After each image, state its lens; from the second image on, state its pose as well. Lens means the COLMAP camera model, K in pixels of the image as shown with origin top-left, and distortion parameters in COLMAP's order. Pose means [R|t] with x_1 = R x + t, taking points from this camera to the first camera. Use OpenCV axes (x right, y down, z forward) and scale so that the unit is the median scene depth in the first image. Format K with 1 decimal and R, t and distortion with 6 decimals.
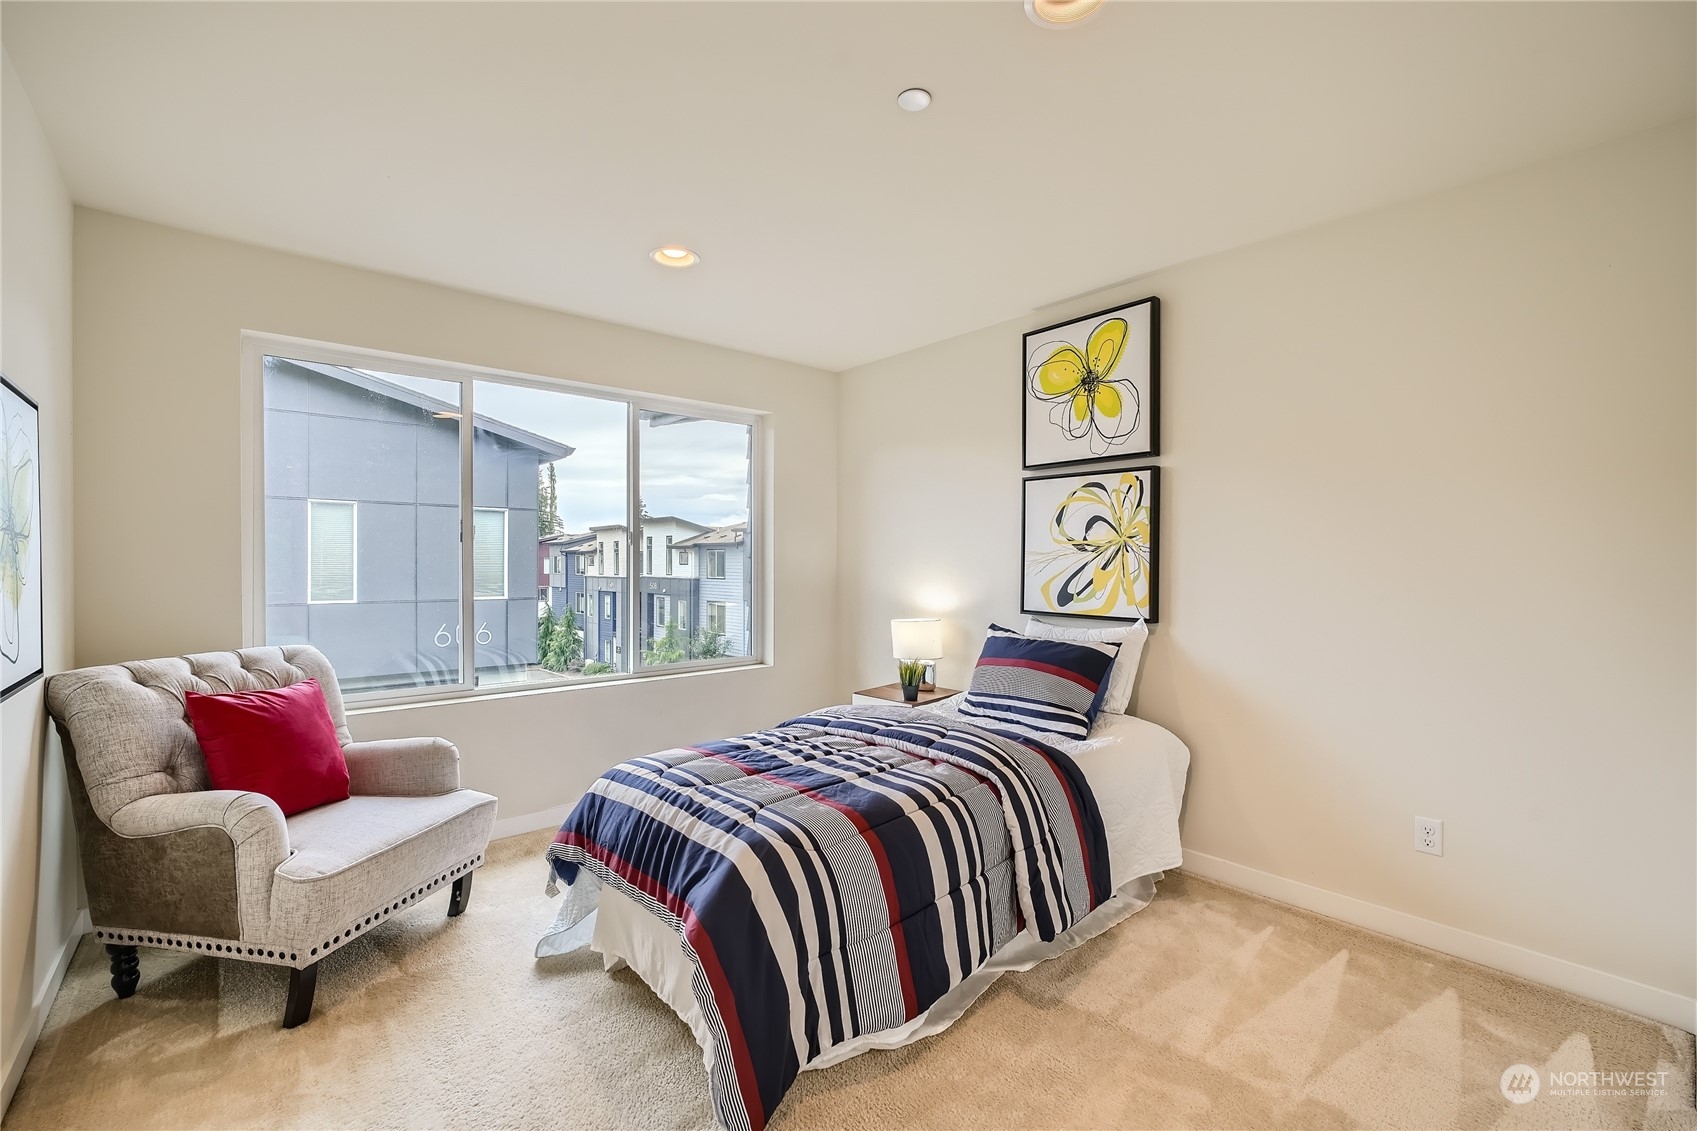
lens RADIAL K [[729.6, 0, 846.4], [0, 729.6, 563.9], [0, 0, 1]] dist [-0.000640, -0.000006]
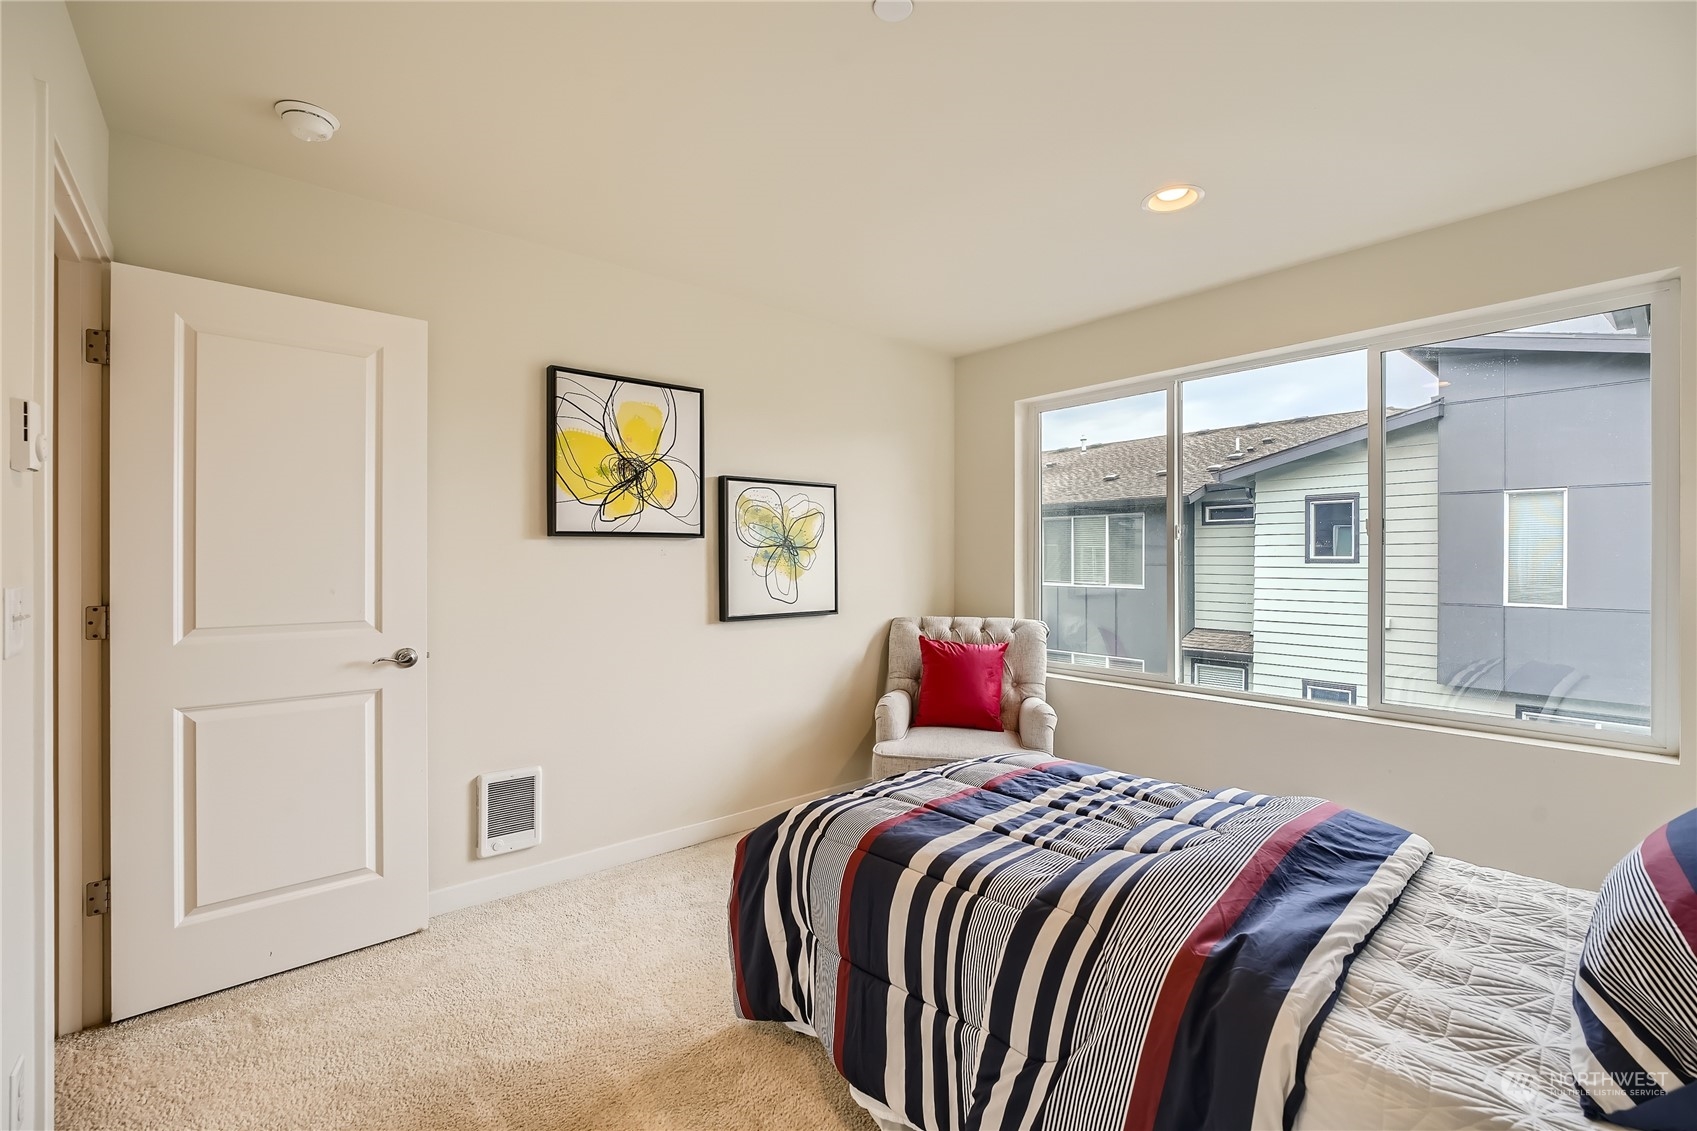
lens RADIAL K [[726.1, 0, 847.1], [0, 726.1, 563.6], [0, 0, 1]] dist [-0.000908, -0.000054]
pose [[-0.015616, 0.002012, -0.999876, 0.770894], [0.000168, 0.999998, 0.002010, -0.000702], [0.999878, -0.000136, -0.015616, 0.806822]]
